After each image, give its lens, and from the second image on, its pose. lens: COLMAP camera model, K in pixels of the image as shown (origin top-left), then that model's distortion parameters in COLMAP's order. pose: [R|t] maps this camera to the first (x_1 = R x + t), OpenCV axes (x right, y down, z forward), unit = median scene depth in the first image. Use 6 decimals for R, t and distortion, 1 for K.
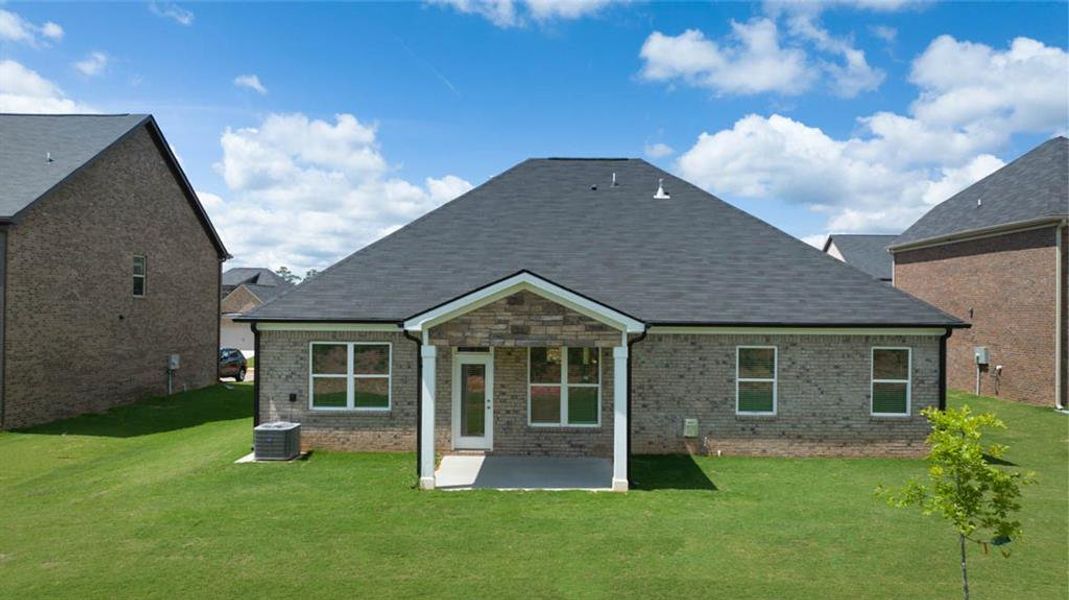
lens RADIAL K [[763.7, 0, 537.1], [0, 763.7, 301.7], [0, 0, 1]] dist [0.006327, 0.002101]
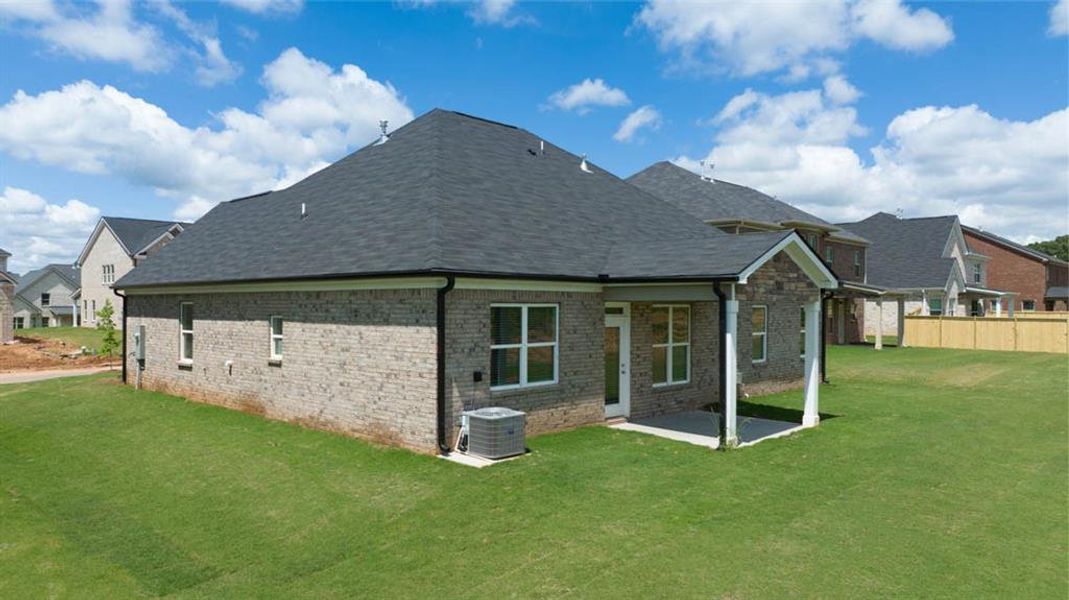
lens RADIAL K [[746.9, 0, 535.1], [0, 746.9, 302.5], [0, 0, 1]] dist [0.001357, -0.000617]
pose [[0.684046, -0.003456, 0.729431, -0.819289], [-0.009205, 0.999868, 0.013370, 0.040233], [-0.729381, -0.015860, 0.683924, 0.443079]]
